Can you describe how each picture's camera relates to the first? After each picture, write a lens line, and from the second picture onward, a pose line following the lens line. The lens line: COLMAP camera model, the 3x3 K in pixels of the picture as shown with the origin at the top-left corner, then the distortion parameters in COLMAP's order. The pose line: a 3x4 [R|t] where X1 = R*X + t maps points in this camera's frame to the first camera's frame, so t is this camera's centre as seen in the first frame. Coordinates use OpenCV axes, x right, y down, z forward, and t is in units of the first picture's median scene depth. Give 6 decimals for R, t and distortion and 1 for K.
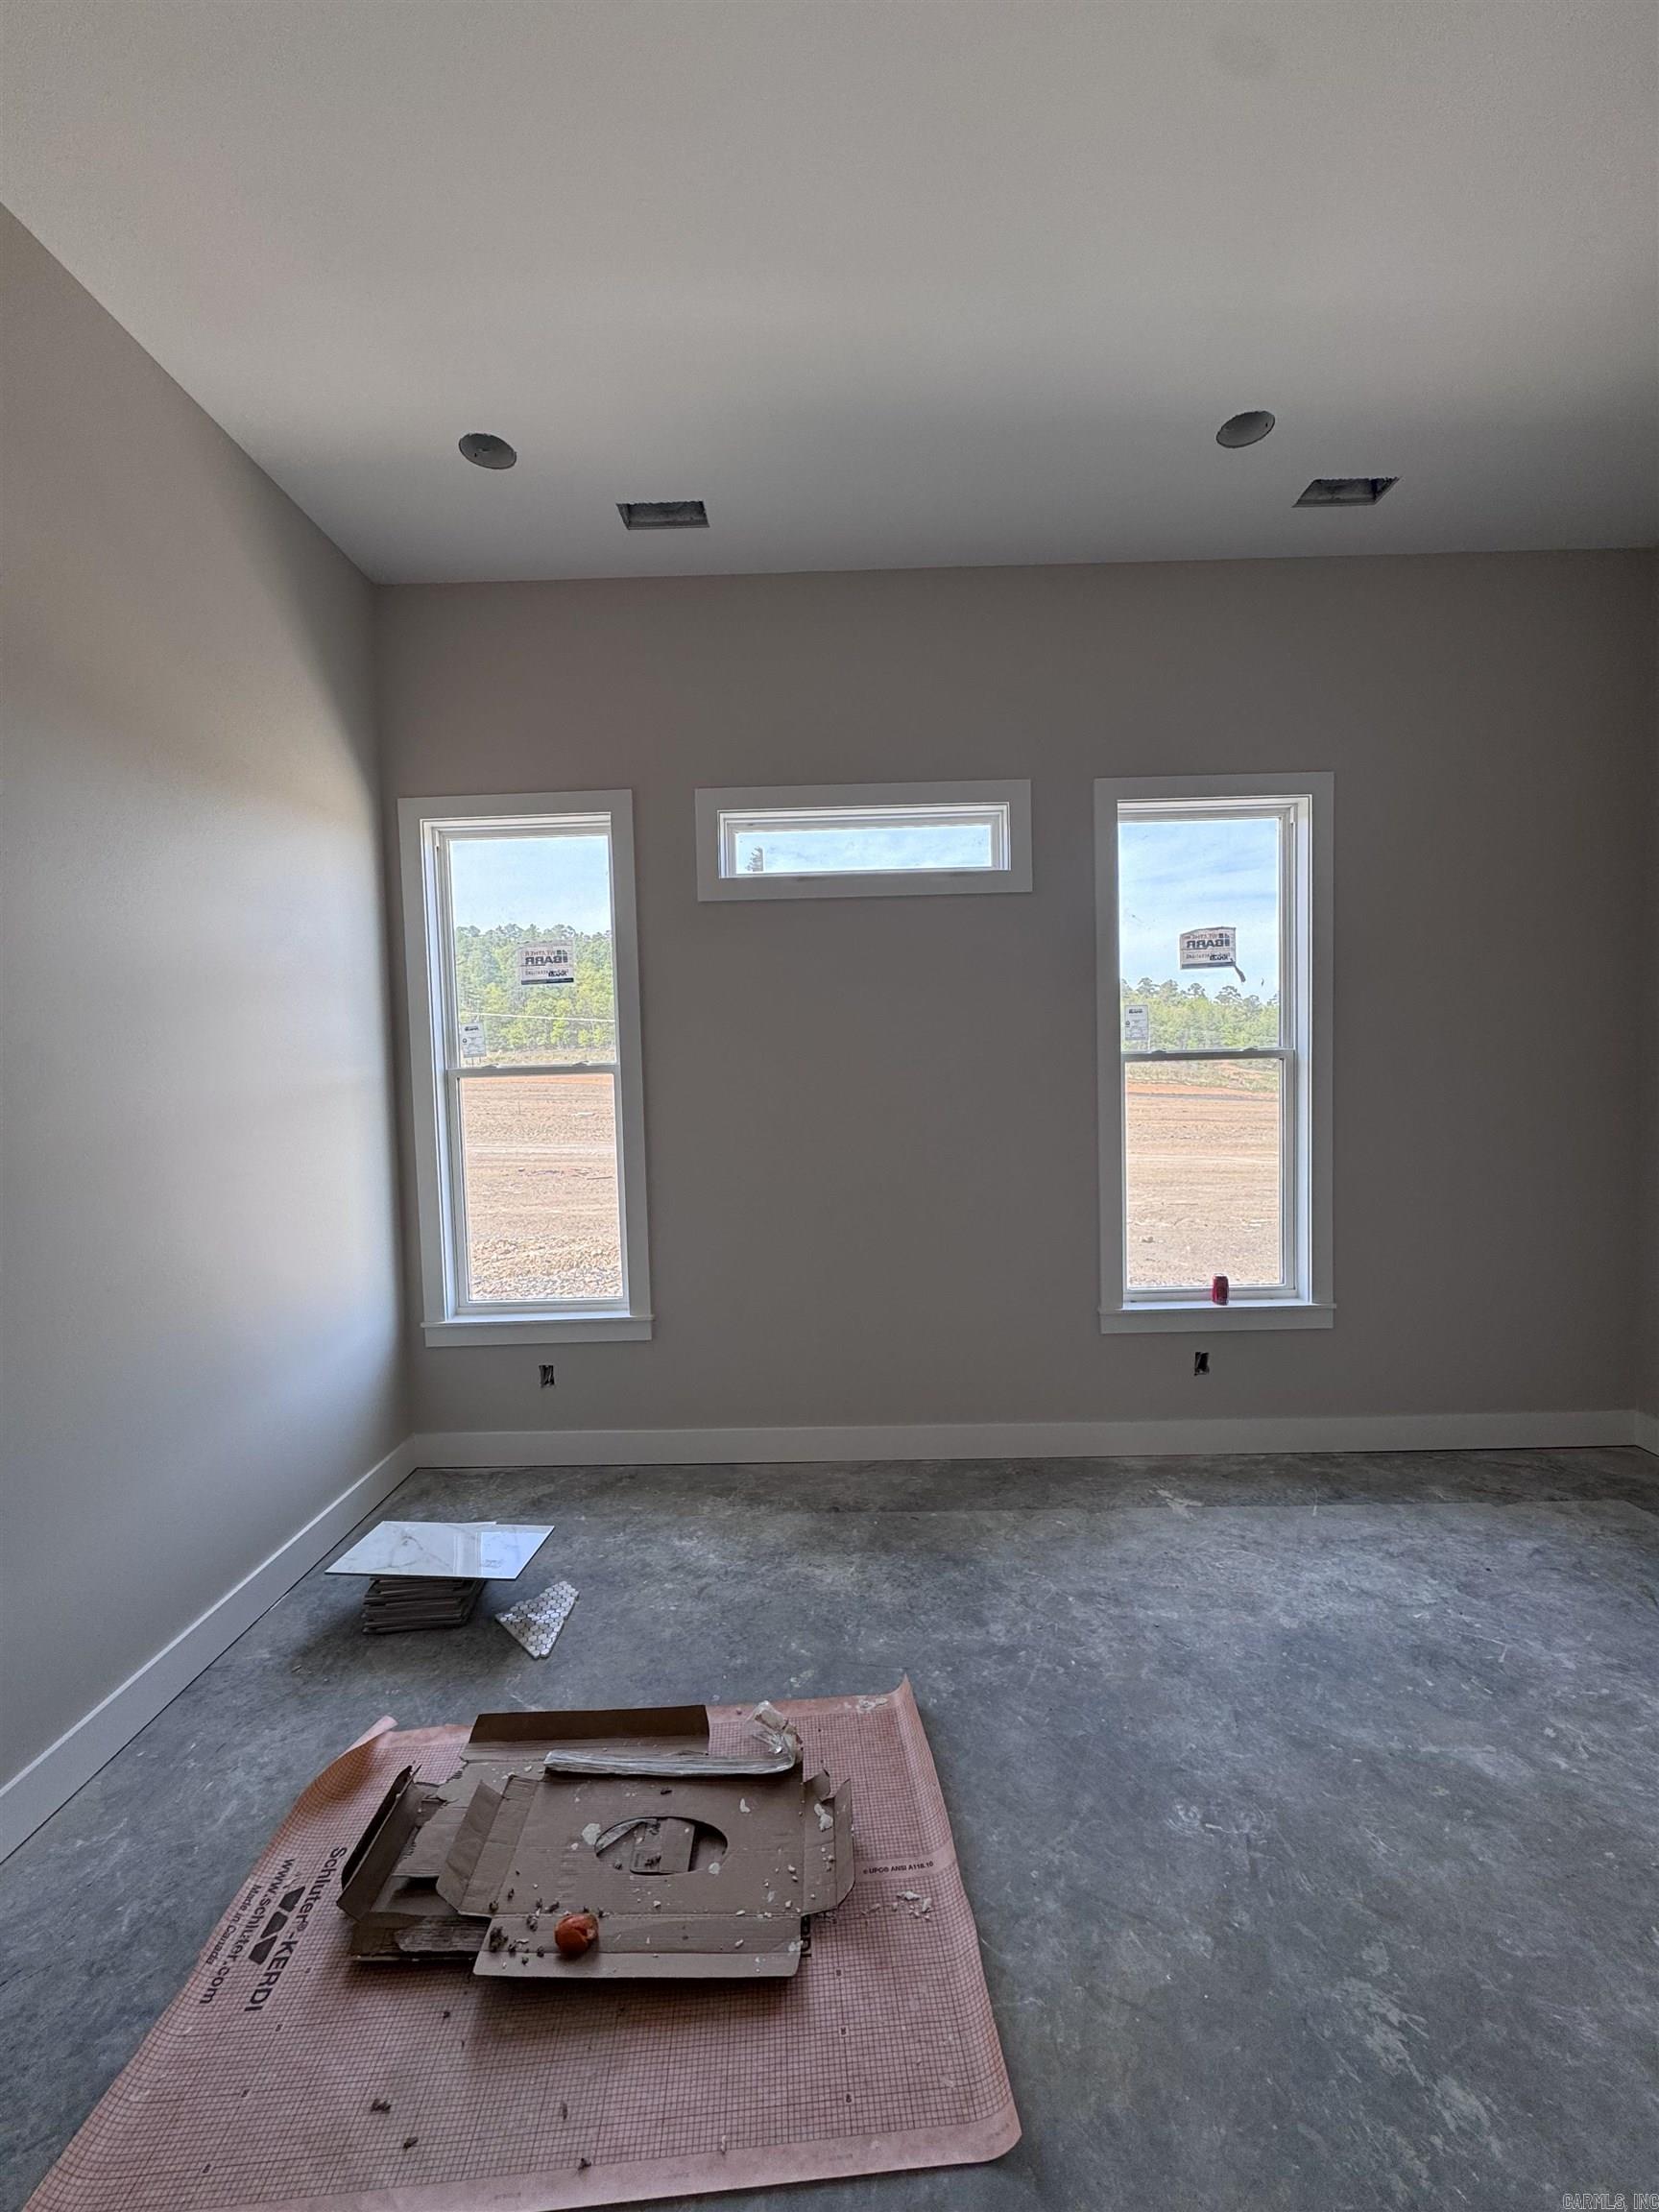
lens RADIAL K [[877.8, 0, 824.8], [0, 877.8, 1105.0], [0, 0, 1]] dist [-0.004991, 0.001130]
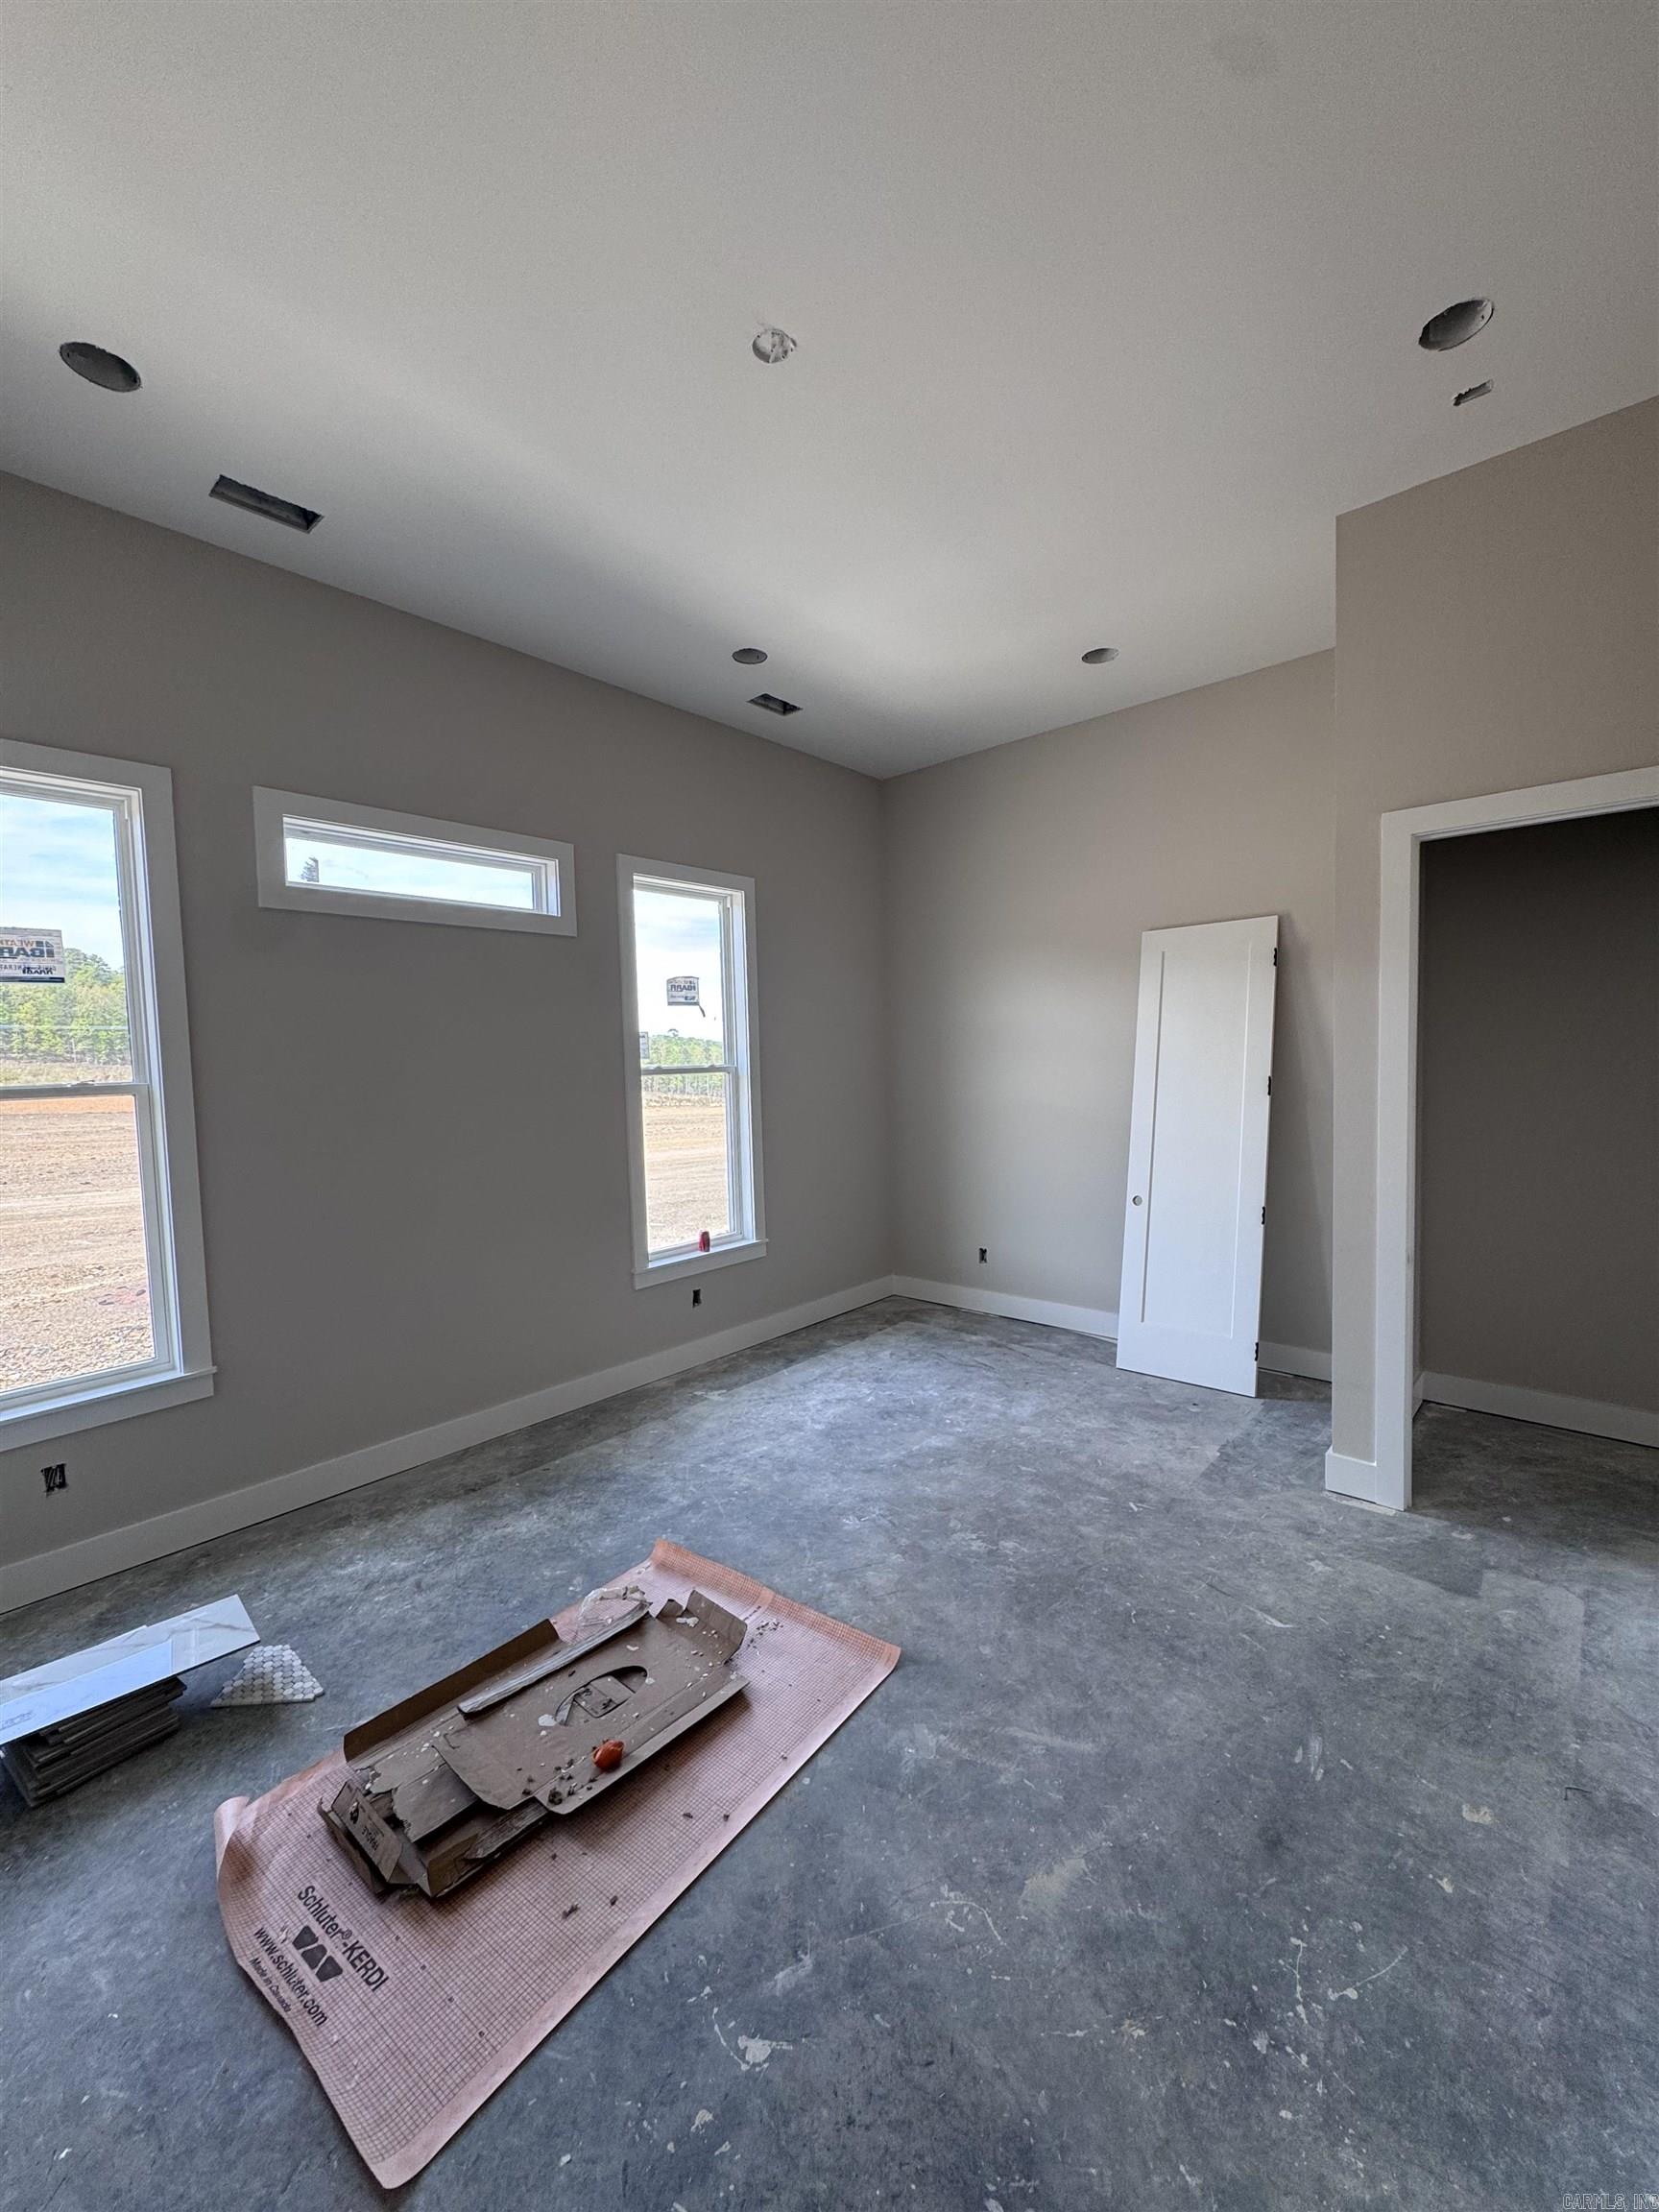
lens RADIAL K [[877.8, 0, 833.3], [0, 877.8, 1102.2], [0, 0, 1]] dist [-0.004991, 0.001130]
pose [[0.653284, -0.031261, 0.756467, -0.547973], [0.044298, 0.999014, 0.003029, -0.001949], [-0.755816, 0.031531, 0.654025, -0.068571]]
